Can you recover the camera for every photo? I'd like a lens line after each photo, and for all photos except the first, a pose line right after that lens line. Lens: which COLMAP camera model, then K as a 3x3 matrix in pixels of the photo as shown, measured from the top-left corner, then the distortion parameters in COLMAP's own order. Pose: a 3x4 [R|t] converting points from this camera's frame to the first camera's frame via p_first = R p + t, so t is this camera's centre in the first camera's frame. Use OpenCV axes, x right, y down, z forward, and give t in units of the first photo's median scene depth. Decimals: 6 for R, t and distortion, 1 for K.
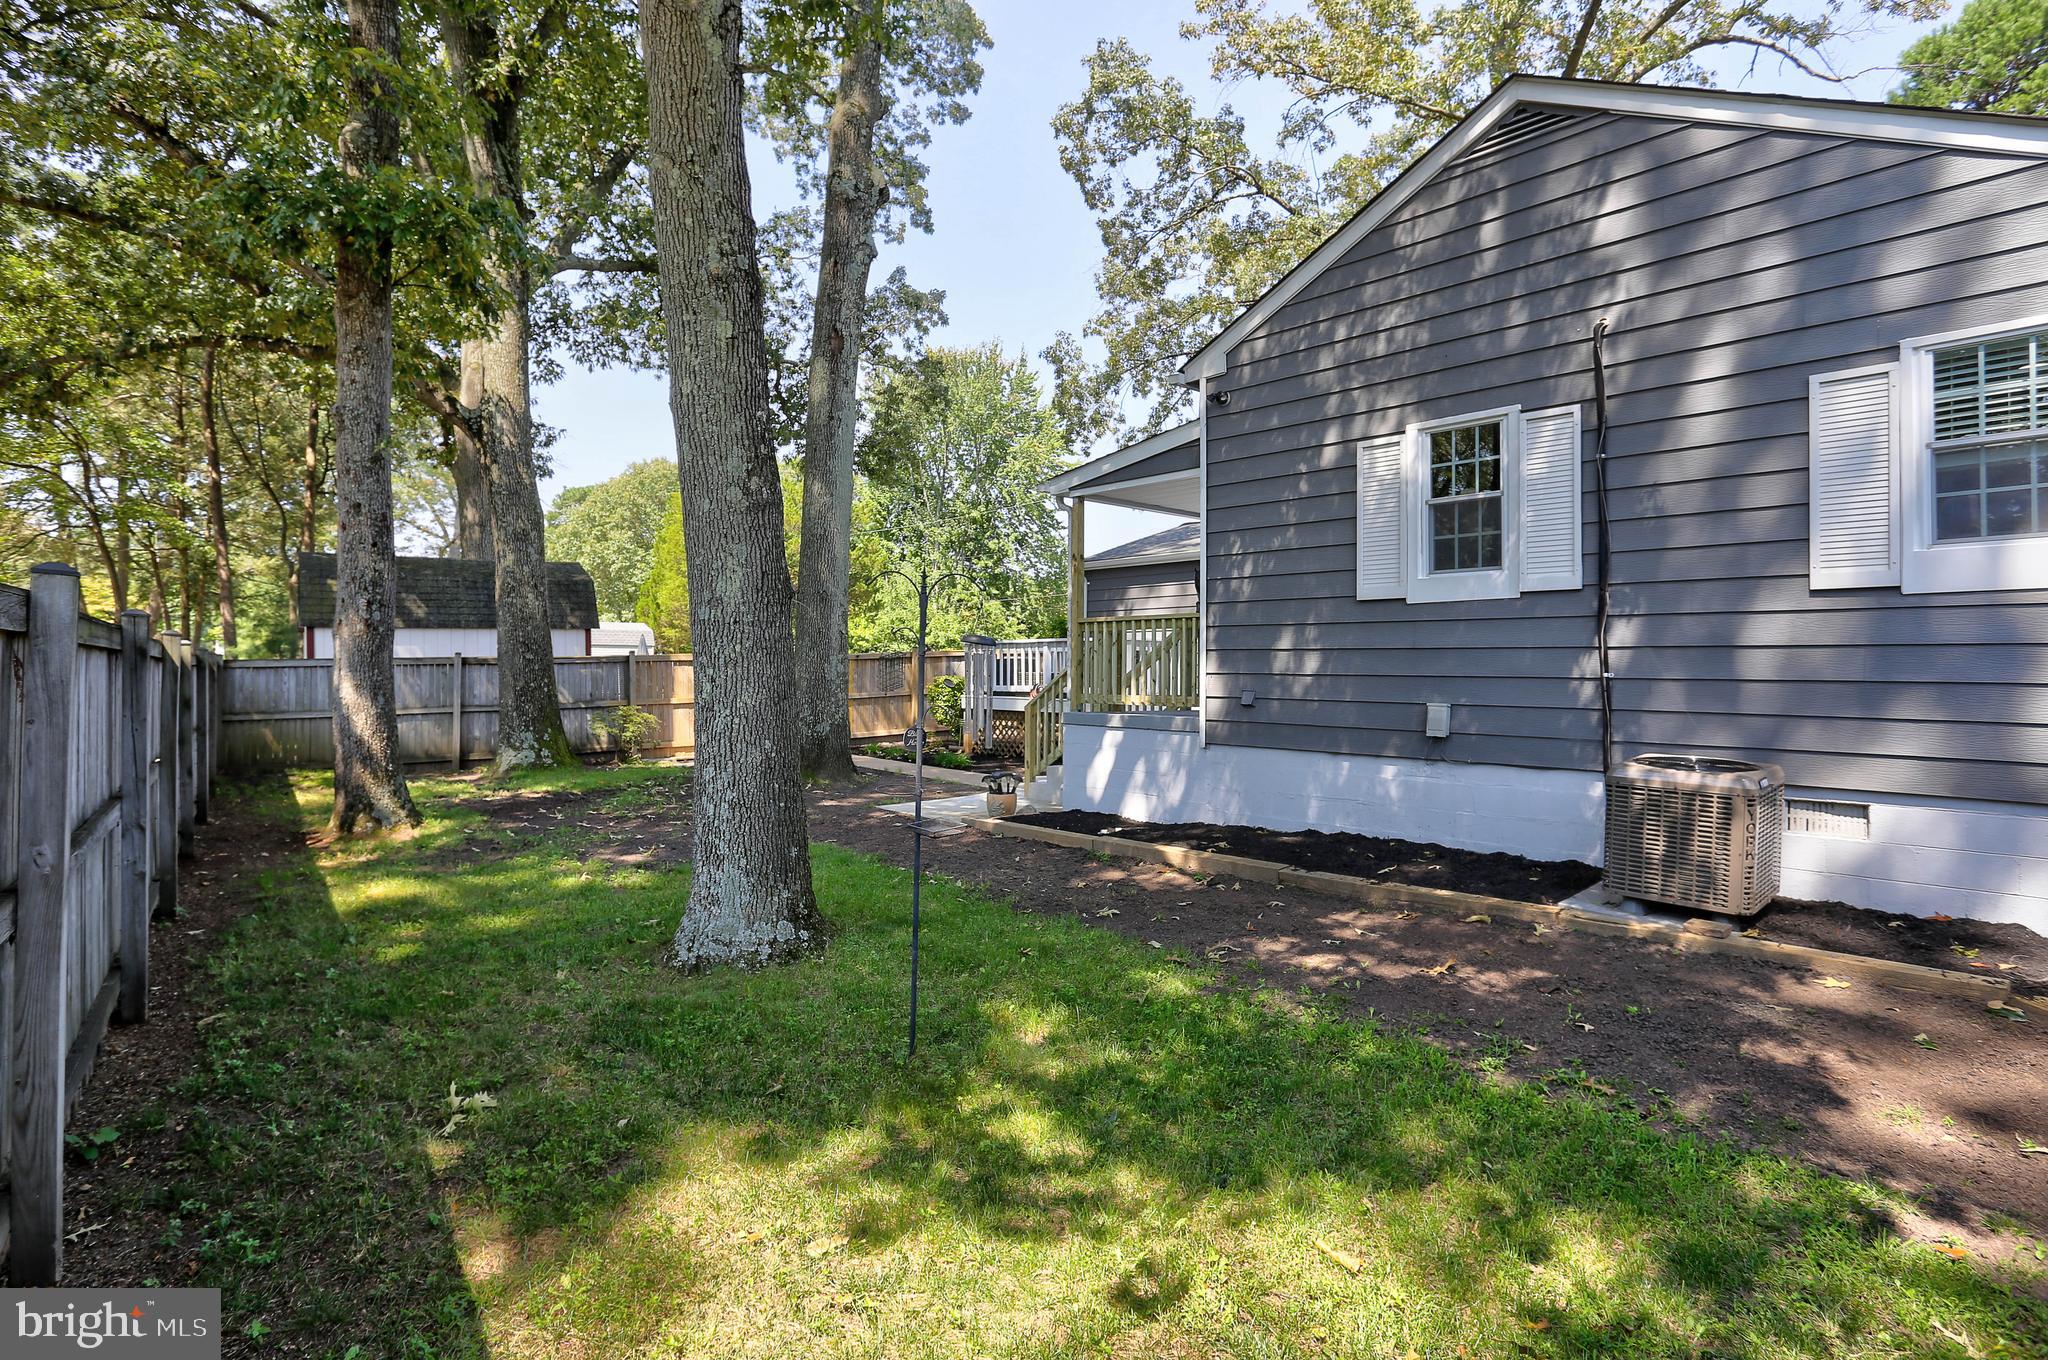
lens RADIAL K [[1054.4, 0, 1020.9], [0, 1054.4, 662.0], [0, 0, 1]] dist [-0.073394, 0.030330]
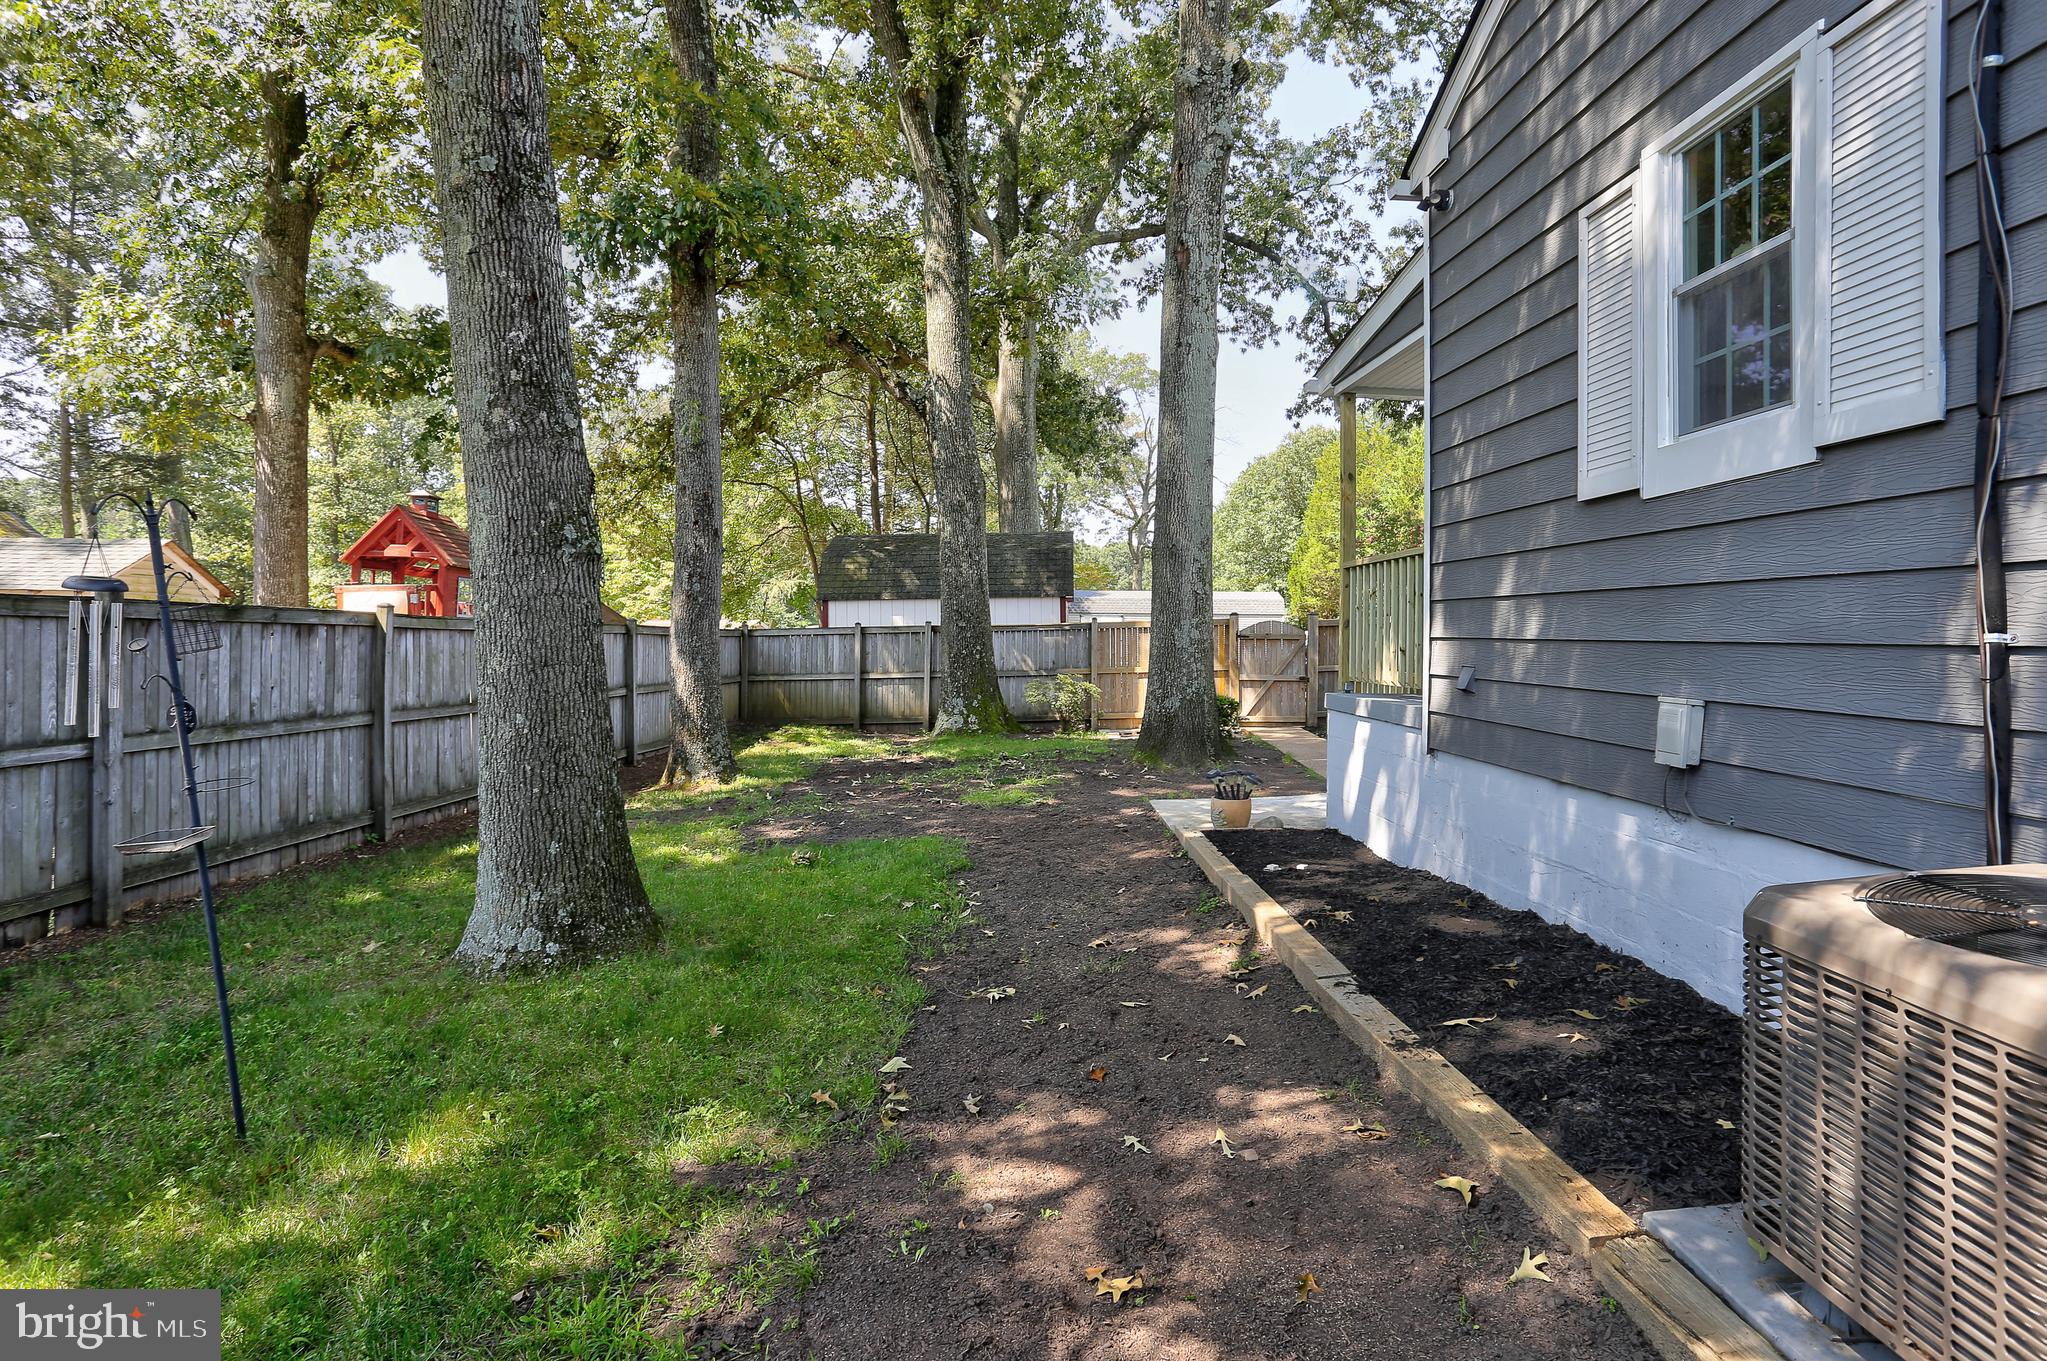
lens RADIAL K [[1061.5, 0, 1024.1], [0, 1061.5, 635.7], [0, 0, 1]] dist [-0.083289, 0.043403]
pose [[0.795301, -0.002139, -0.606210, 0.342800], [0.004642, 0.999986, 0.002562, 0.005749], [0.606196, -0.004852, 0.795300, 0.327922]]
